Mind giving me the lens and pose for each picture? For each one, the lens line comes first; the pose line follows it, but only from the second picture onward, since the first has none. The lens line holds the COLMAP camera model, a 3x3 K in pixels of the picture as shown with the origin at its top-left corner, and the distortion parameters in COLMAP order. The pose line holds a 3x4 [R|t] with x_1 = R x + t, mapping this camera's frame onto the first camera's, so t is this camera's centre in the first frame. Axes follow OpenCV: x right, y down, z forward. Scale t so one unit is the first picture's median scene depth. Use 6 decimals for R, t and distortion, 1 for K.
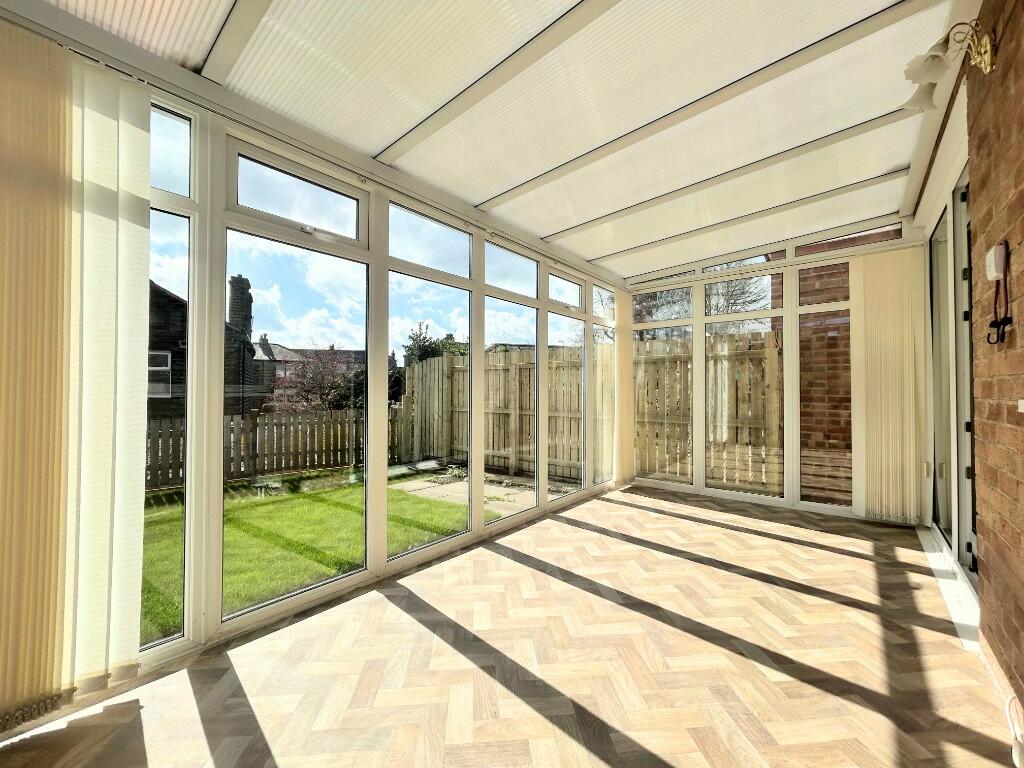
lens RADIAL K [[411.7, 0, 510.2], [0, 411.7, 385.0], [0, 0, 1]] dist [-0.000279, 0.000945]
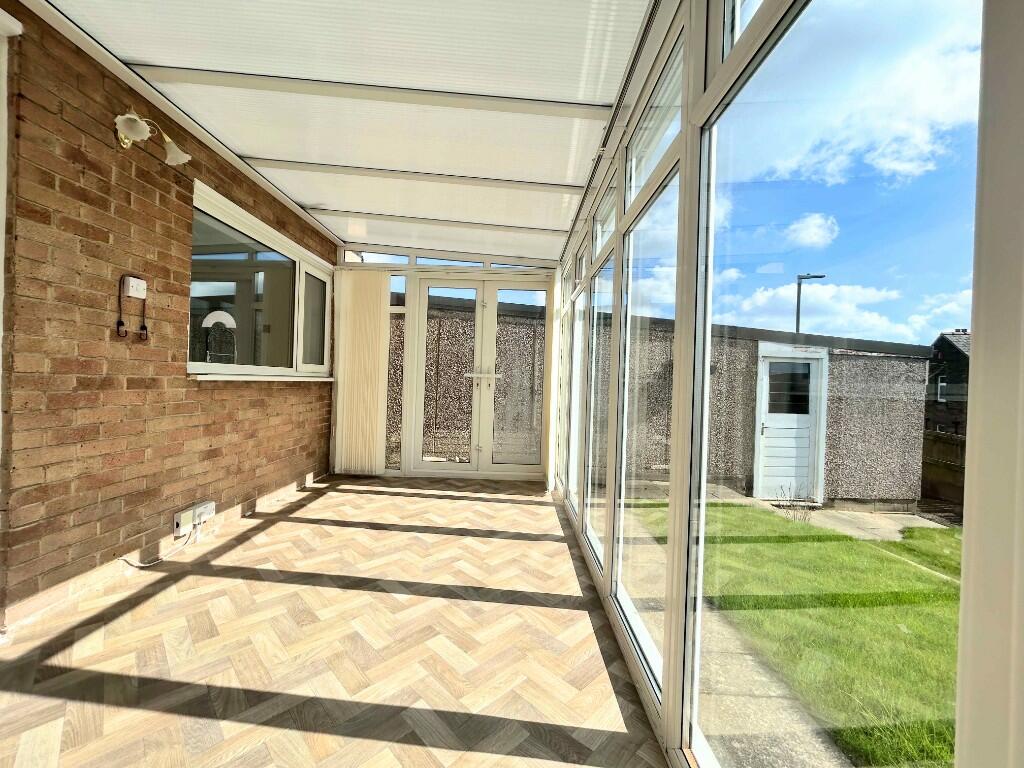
lens RADIAL K [[411.7, 0, 511.9], [0, 411.7, 384.8], [0, 0, 1]] dist [-0.000279, 0.000945]
pose [[-0.770520, -0.024436, -0.636947, 0.675304], [-0.026754, 0.999624, -0.005984, 0.028654], [0.636854, 0.012430, -0.770884, 1.979558]]
